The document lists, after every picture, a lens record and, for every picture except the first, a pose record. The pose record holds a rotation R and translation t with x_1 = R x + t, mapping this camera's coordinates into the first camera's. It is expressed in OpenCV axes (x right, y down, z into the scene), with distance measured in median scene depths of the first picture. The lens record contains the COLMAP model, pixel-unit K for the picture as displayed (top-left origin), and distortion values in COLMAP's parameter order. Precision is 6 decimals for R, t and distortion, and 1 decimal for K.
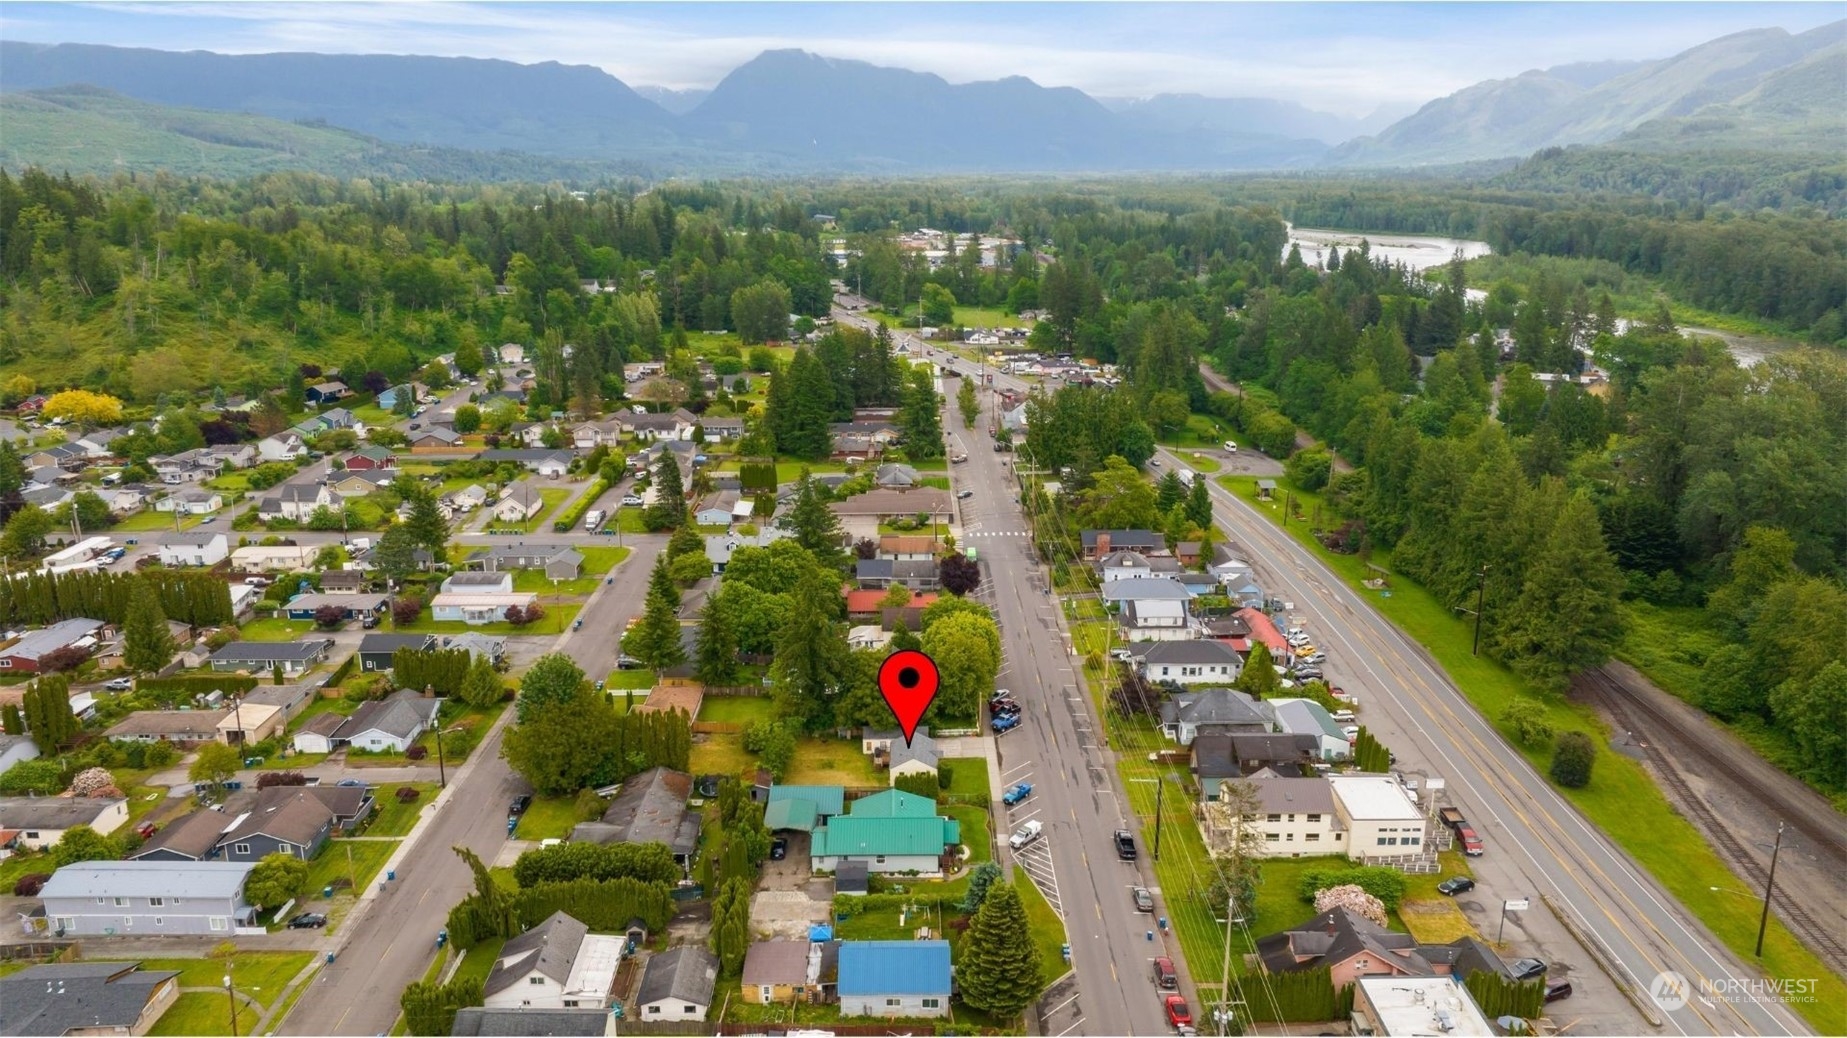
lens RADIAL K [[1322.5, 0, 923.5], [0, 1322.5, 519.0], [0, 0, 1]] dist [-0.014419, 0.013664]
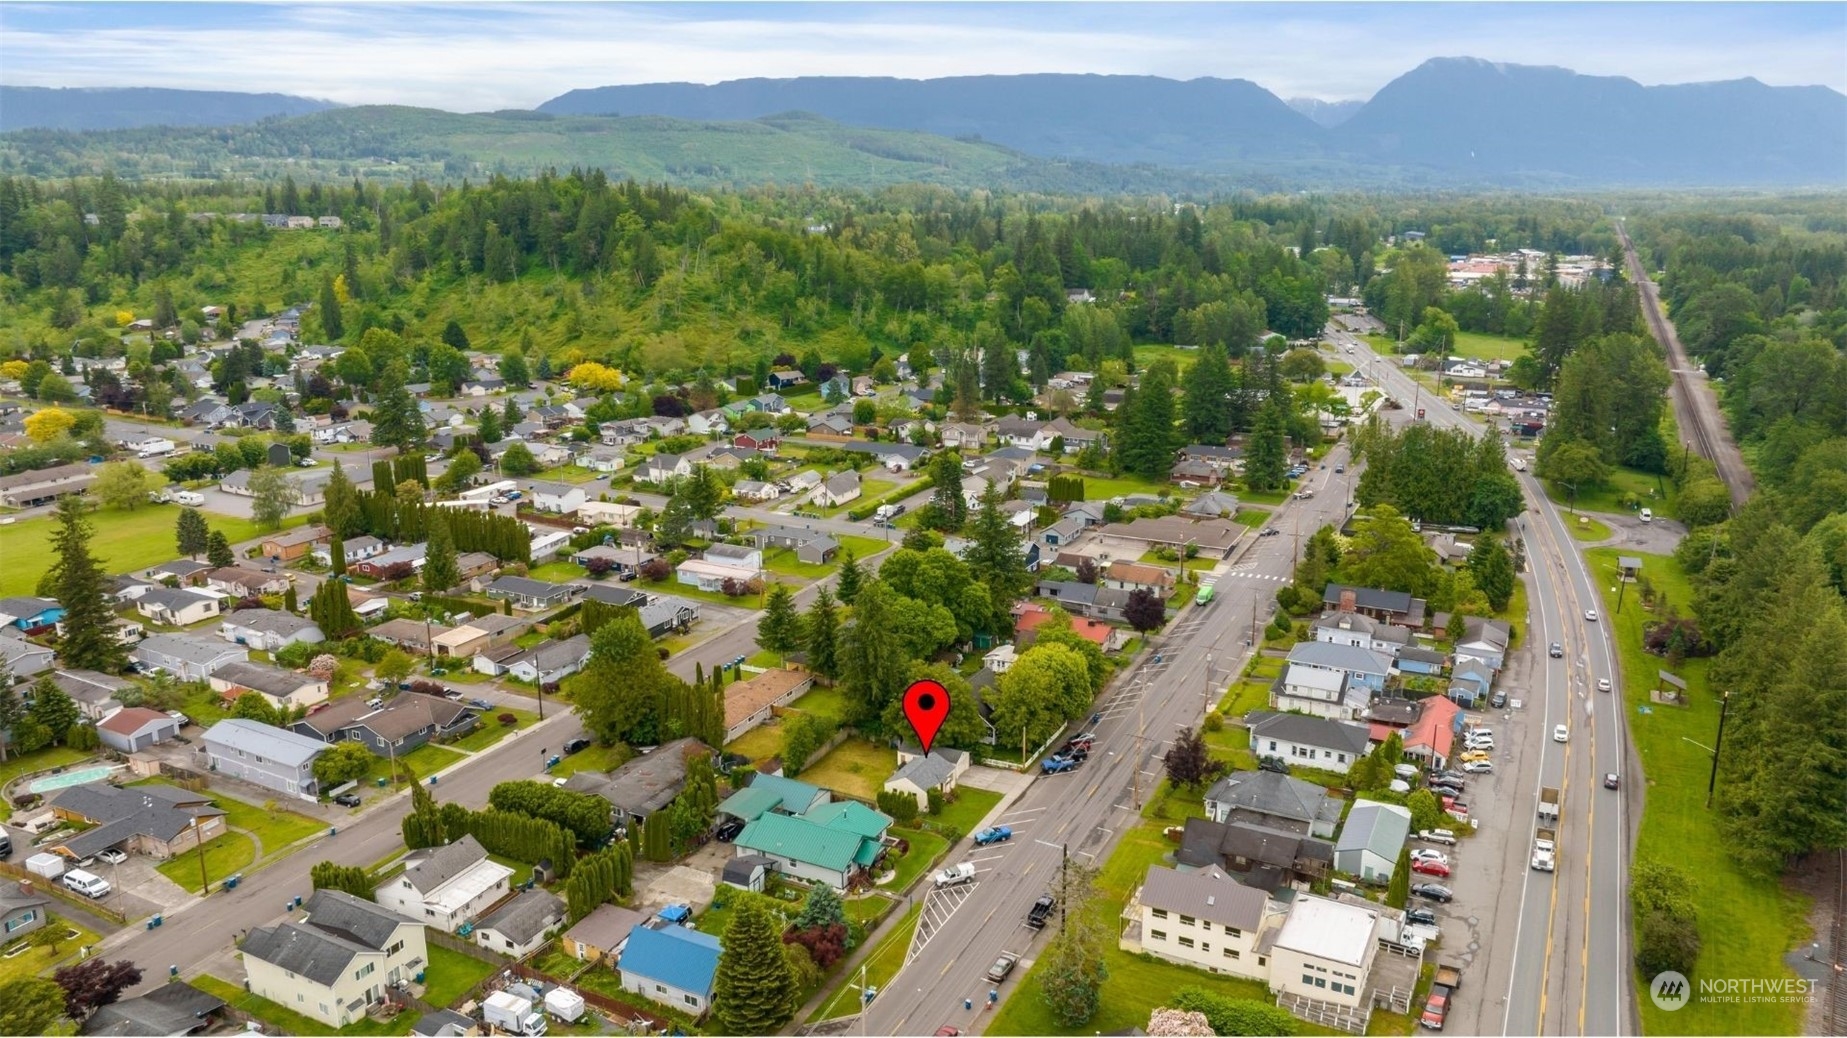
lens RADIAL K [[1322.5, 0, 923.5], [0, 1322.5, 519.0], [0, 0, 1]] dist [-0.014419, 0.013664]
pose [[0.887696, 0.113454, -0.446234, 0.268860], [-0.117673, 0.992883, 0.018352, -0.019053], [0.445140, 0.036219, 0.894728, 0.073649]]
